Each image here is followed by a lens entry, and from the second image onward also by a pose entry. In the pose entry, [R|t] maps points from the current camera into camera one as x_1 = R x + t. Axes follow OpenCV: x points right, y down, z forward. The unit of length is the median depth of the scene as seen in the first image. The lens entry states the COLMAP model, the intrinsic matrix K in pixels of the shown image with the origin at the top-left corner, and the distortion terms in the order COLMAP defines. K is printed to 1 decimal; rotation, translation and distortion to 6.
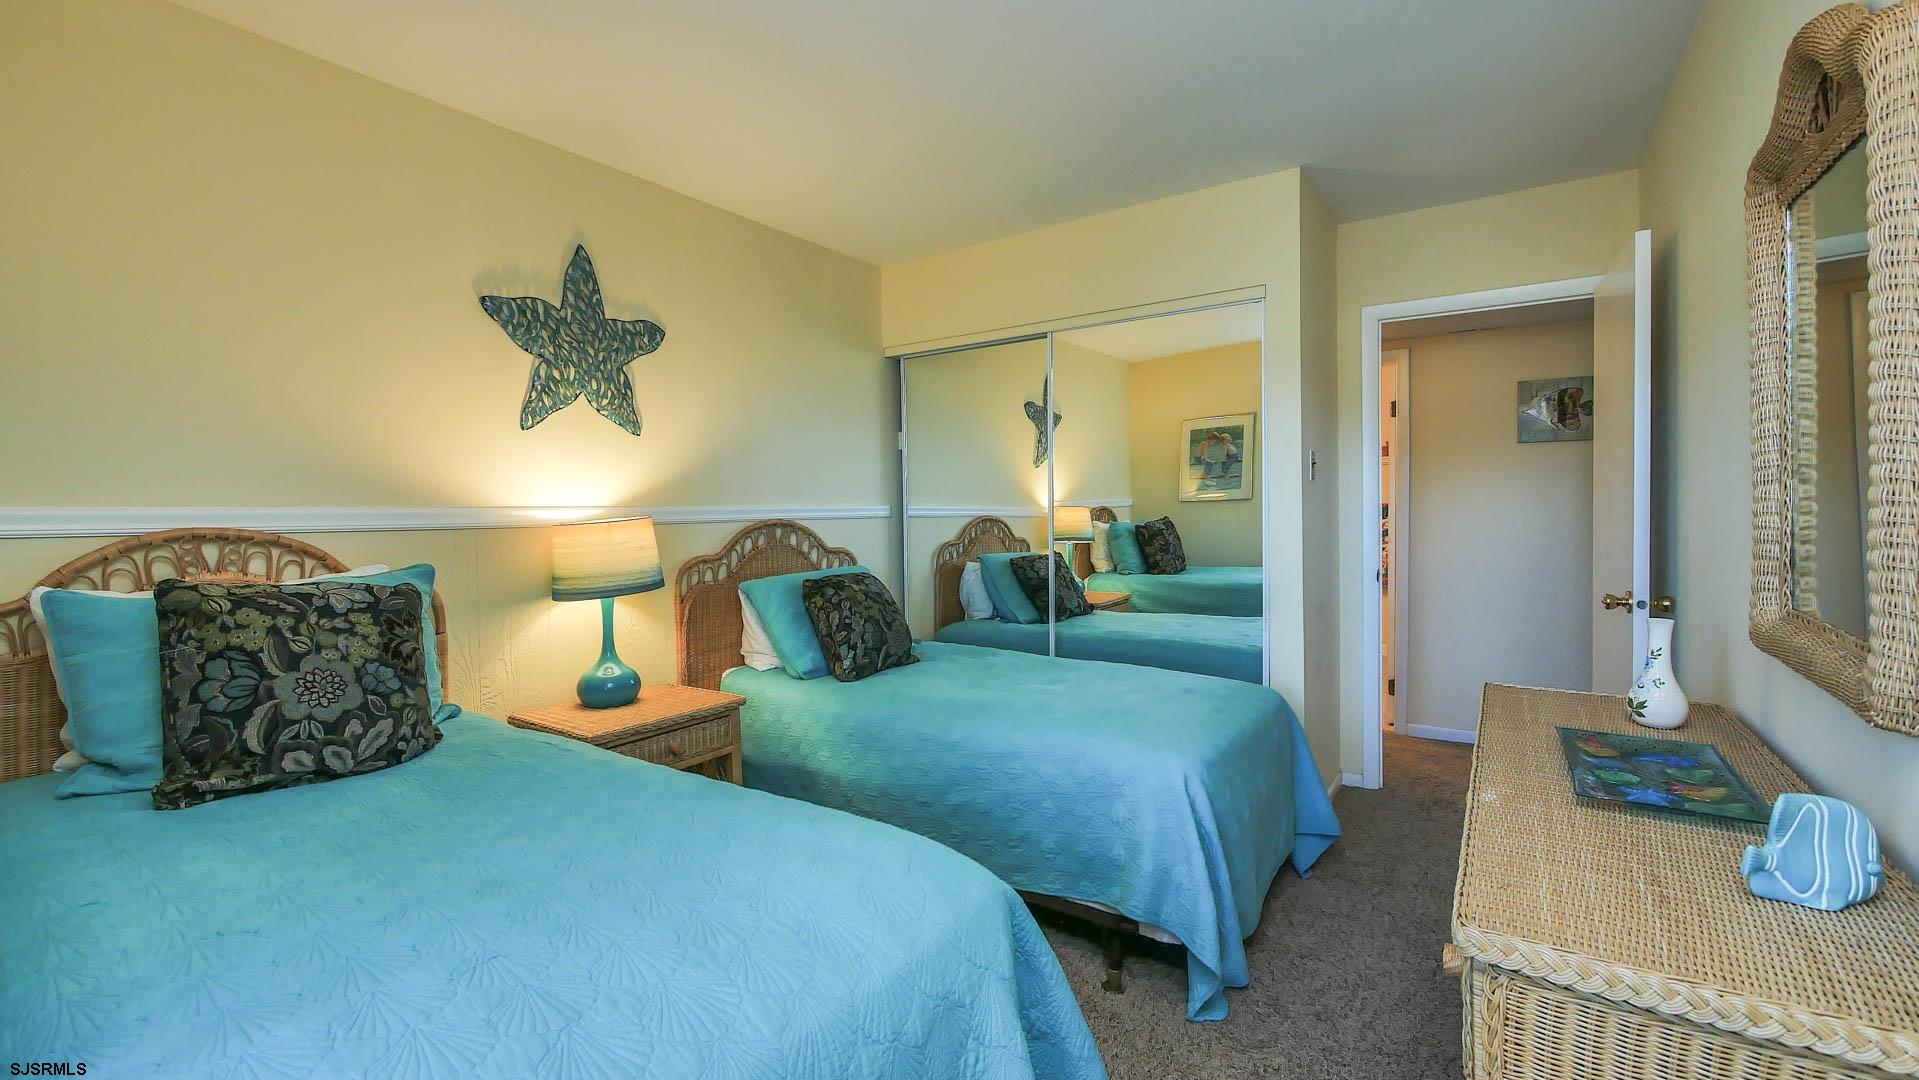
lens RADIAL K [[791.9, 0, 954.1], [0, 791.9, 530.0], [0, 0, 1]] dist [-0.002099, -0.000165]
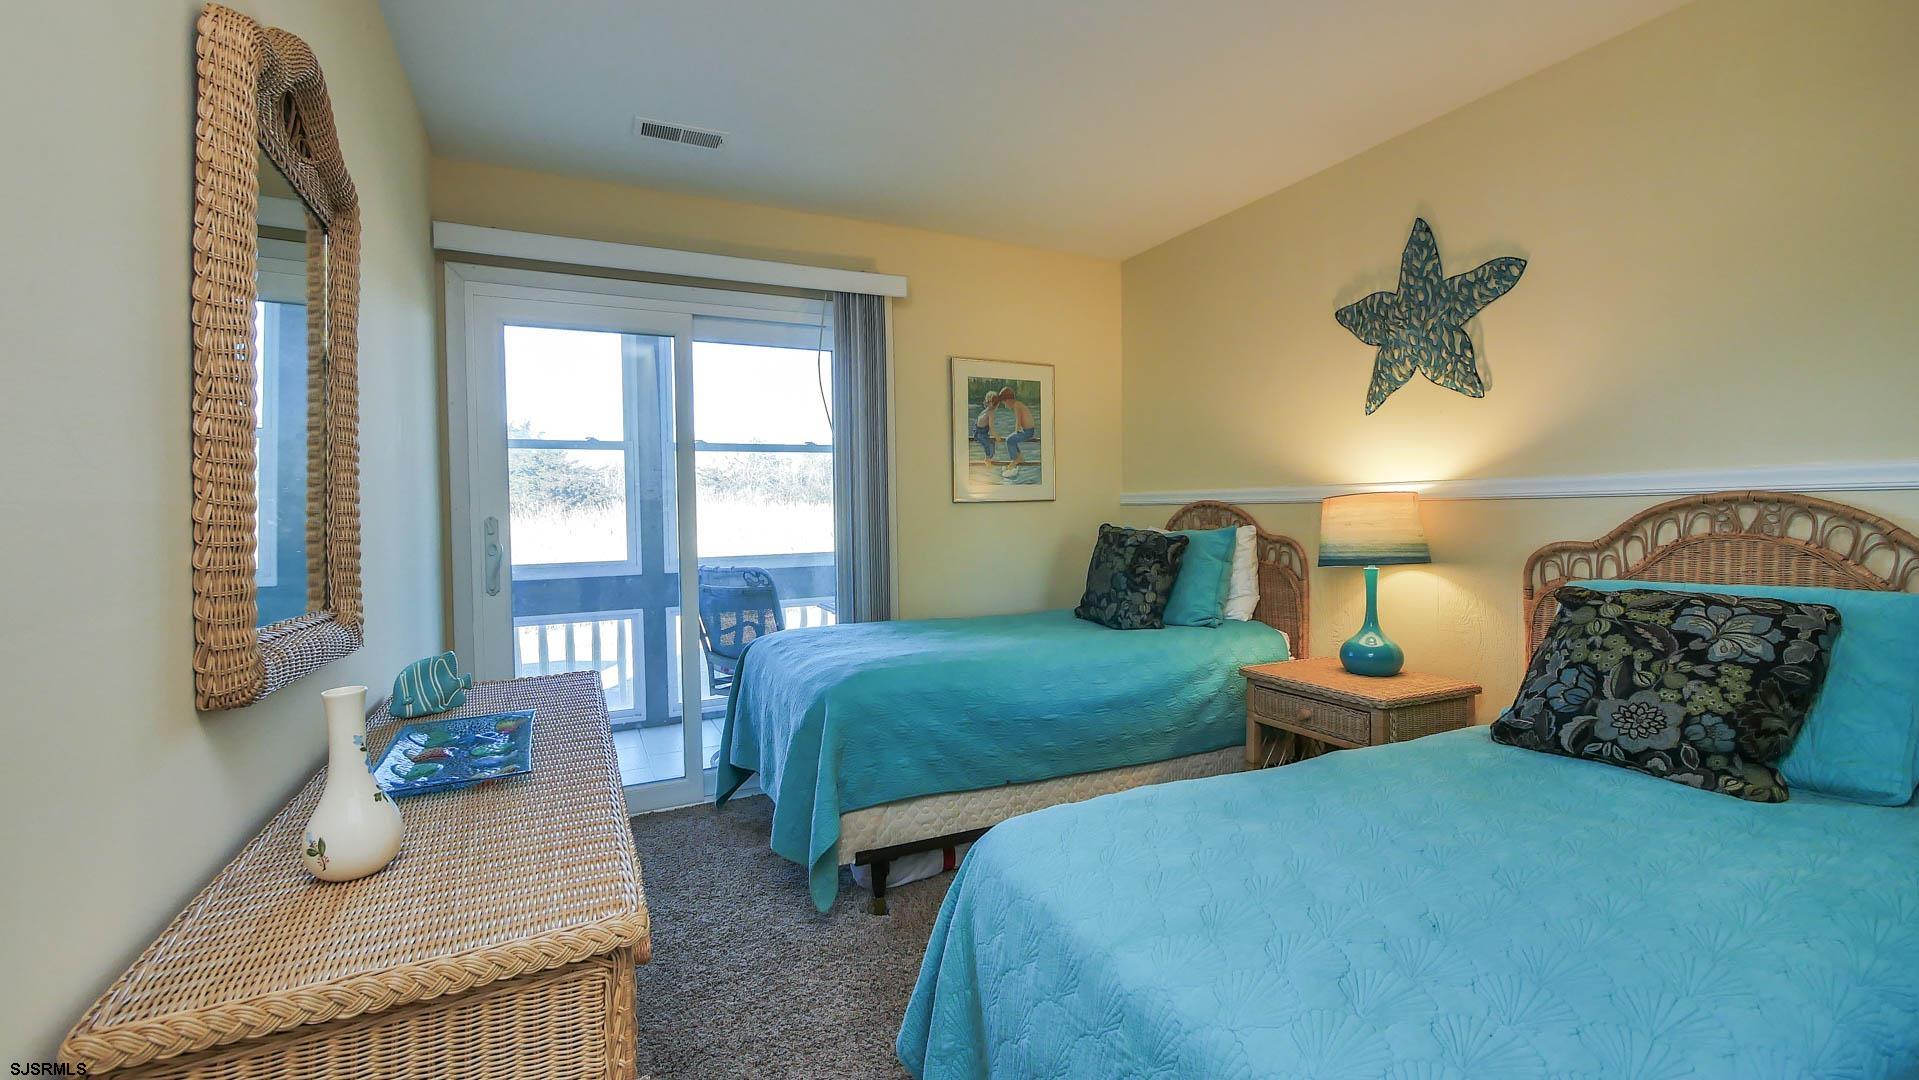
lens RADIAL K [[791.9, 0, 954.1], [0, 791.9, 530.0], [0, 0, 1]] dist [-0.002099, -0.000165]
pose [[-0.483607, 0.055877, -0.873500, 0.709218], [0.012013, 0.998290, 0.057209, -0.033250], [0.875203, 0.017174, -0.483451, 0.973496]]
